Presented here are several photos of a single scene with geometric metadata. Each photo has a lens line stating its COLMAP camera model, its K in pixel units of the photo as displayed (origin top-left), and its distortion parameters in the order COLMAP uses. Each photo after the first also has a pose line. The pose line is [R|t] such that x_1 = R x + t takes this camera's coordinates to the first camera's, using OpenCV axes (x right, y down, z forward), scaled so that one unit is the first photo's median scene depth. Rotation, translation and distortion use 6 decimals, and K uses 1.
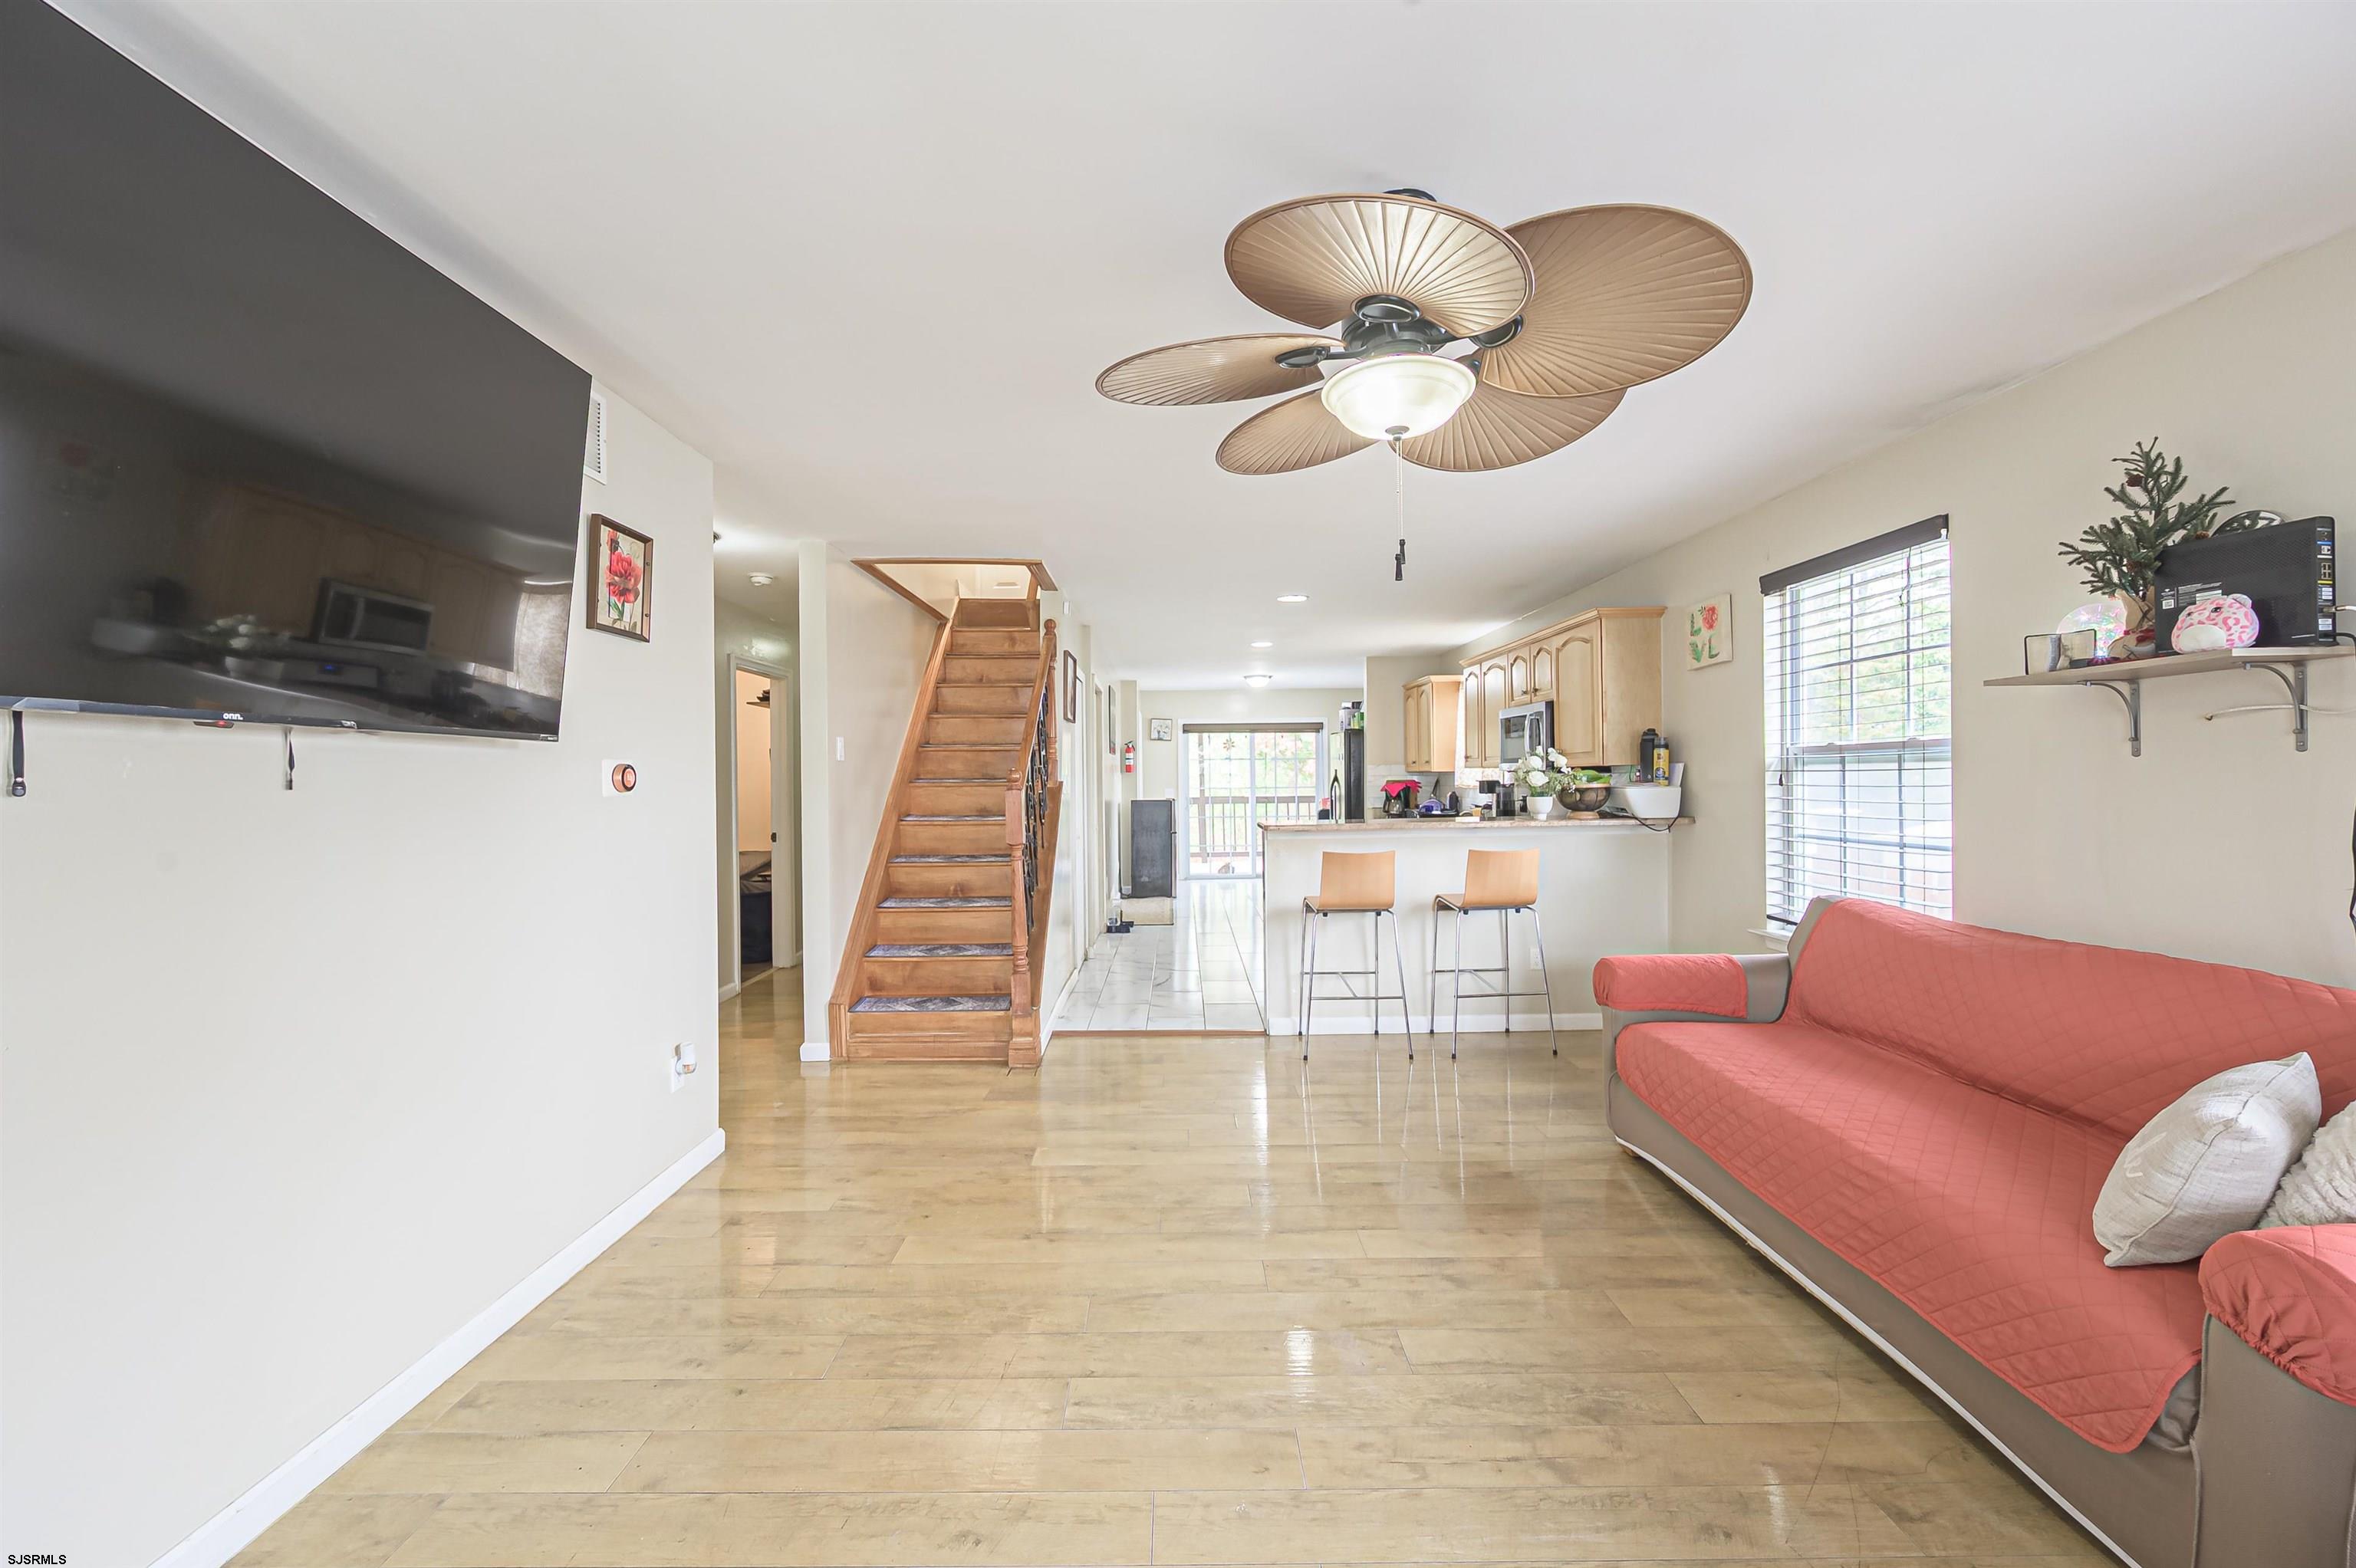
lens RADIAL K [[931.0, 0, 1175.5], [0, 931.0, 785.3], [0, 0, 1]] dist [-0.001394, -0.000025]
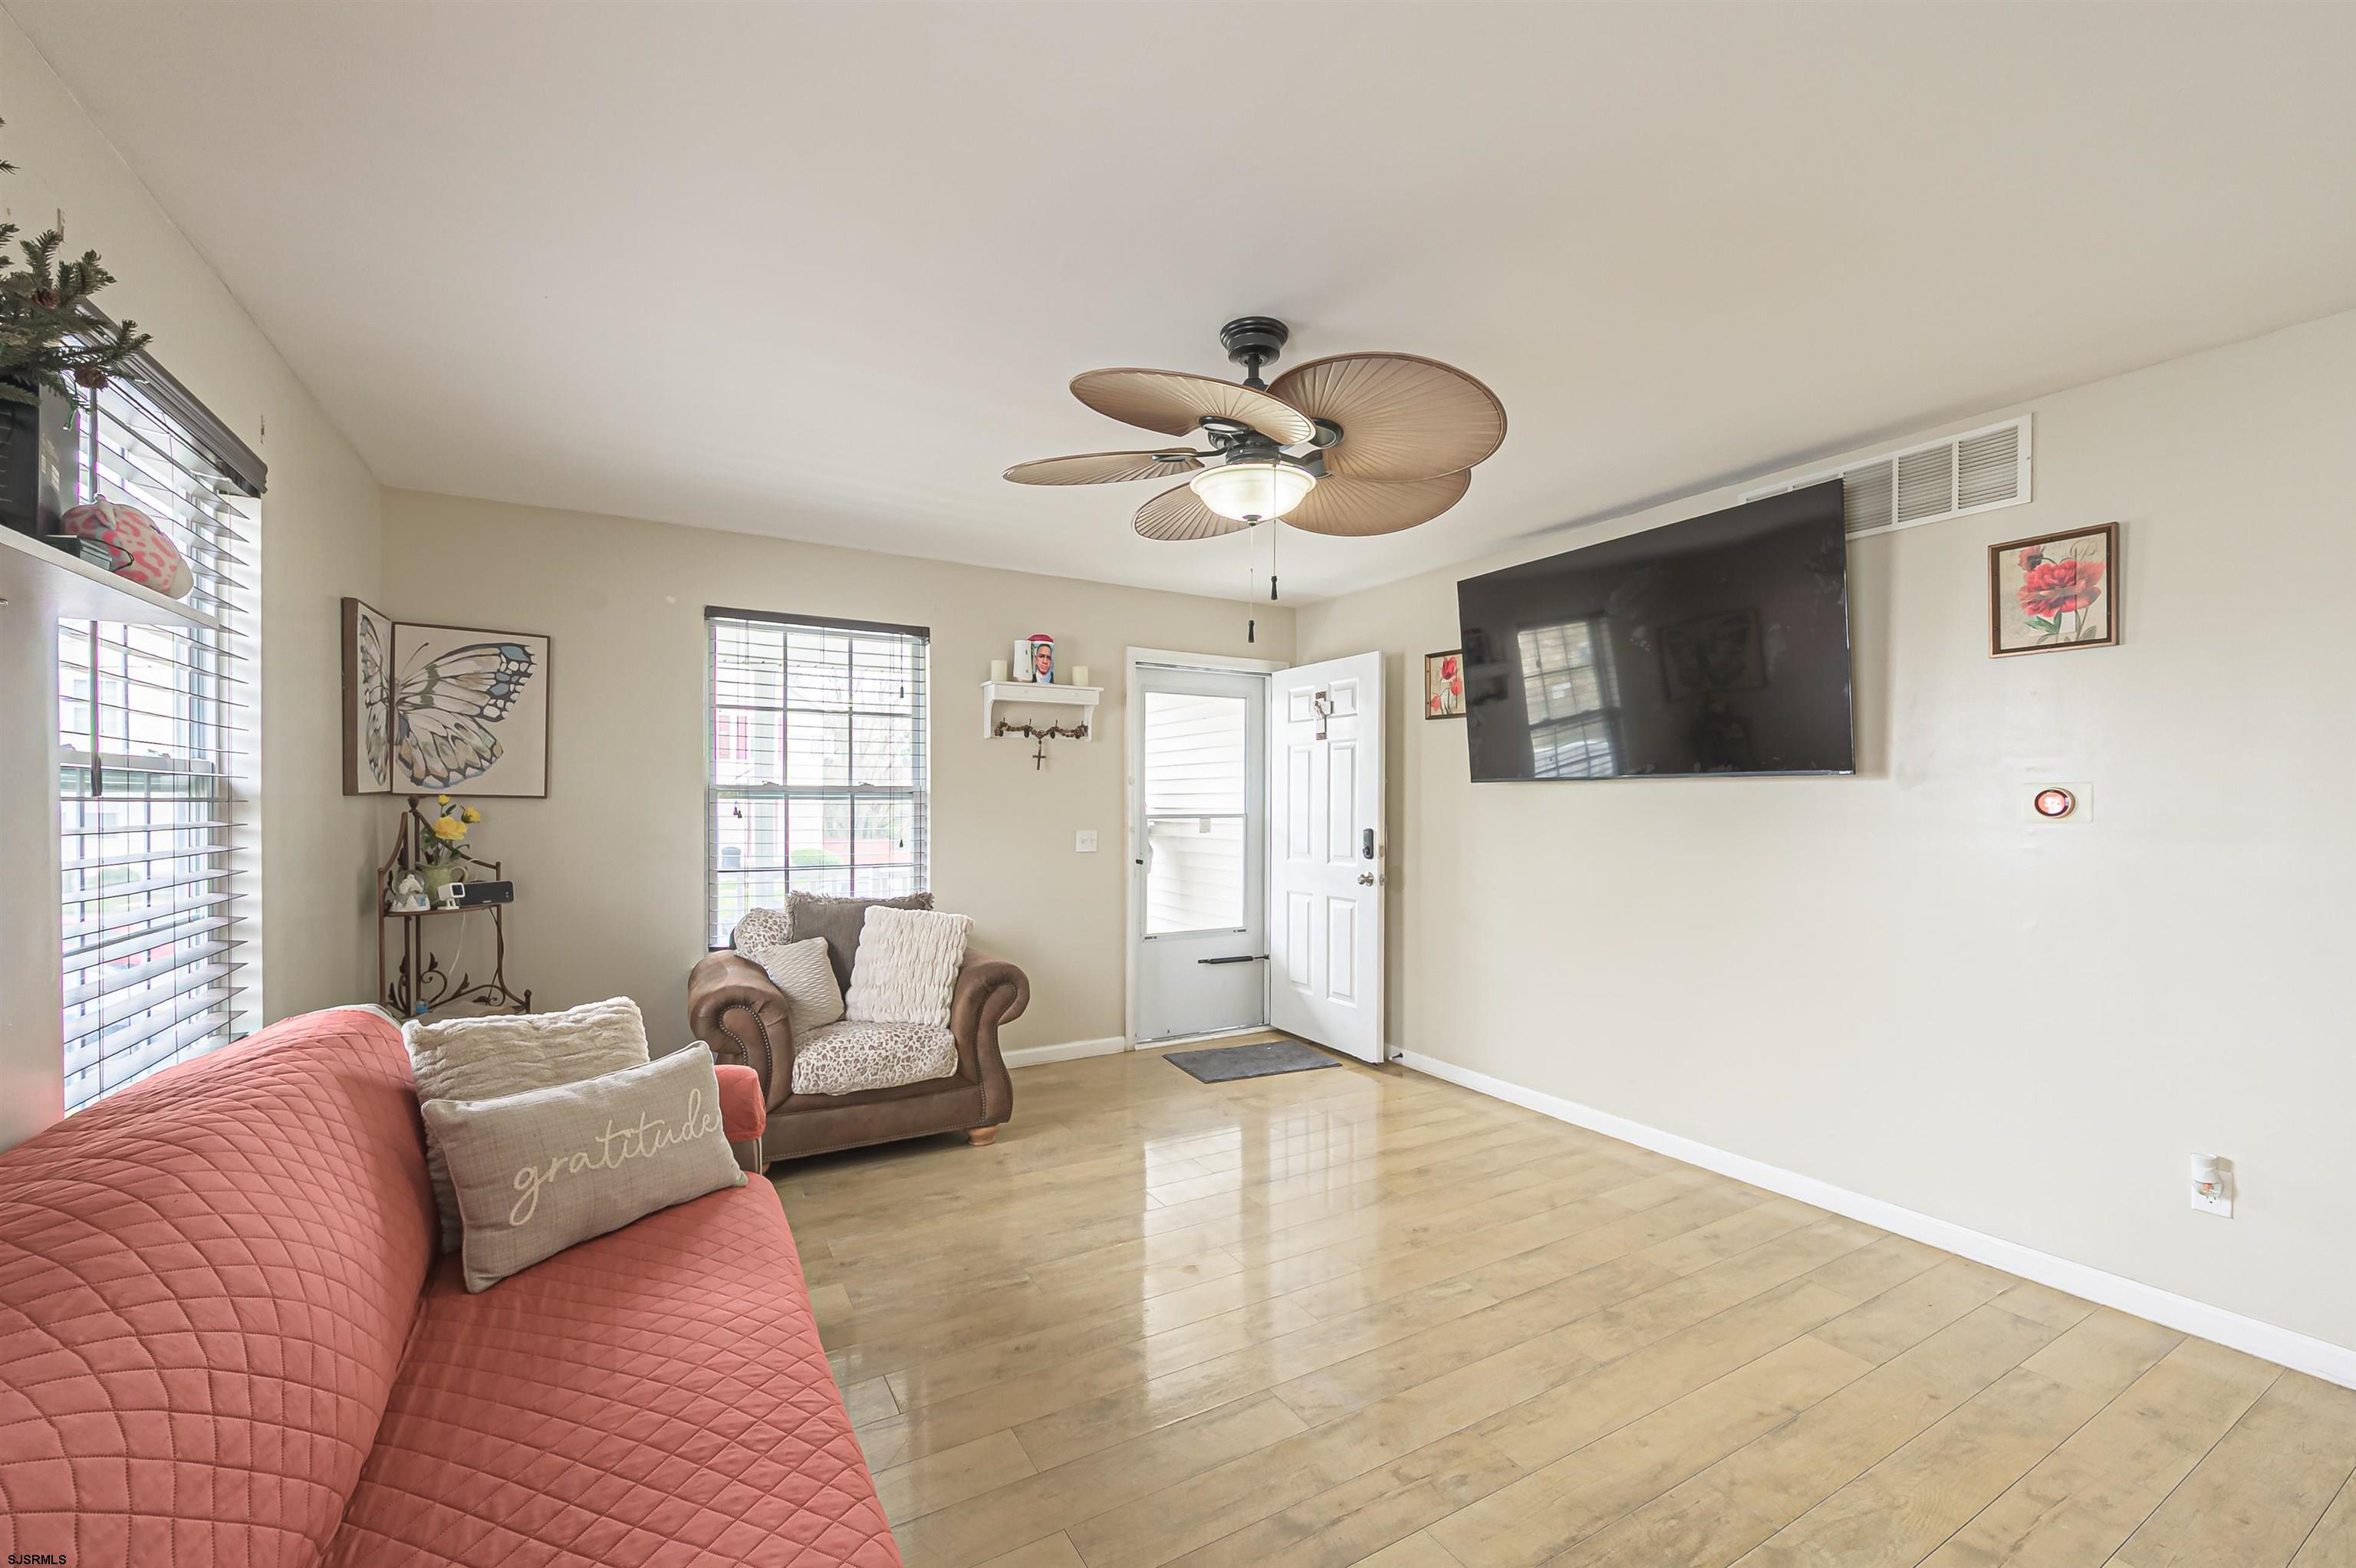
lens RADIAL K [[950.6, 0, 1187.0], [0, 950.6, 813.4], [0, 0, 1]] dist [0.000382, 0.000035]
pose [[-0.862391, 0.011576, -0.506111, 0.499684], [0.001134, 0.999780, 0.020936, -0.014154], [0.506242, 0.017481, -0.862214, 1.078743]]
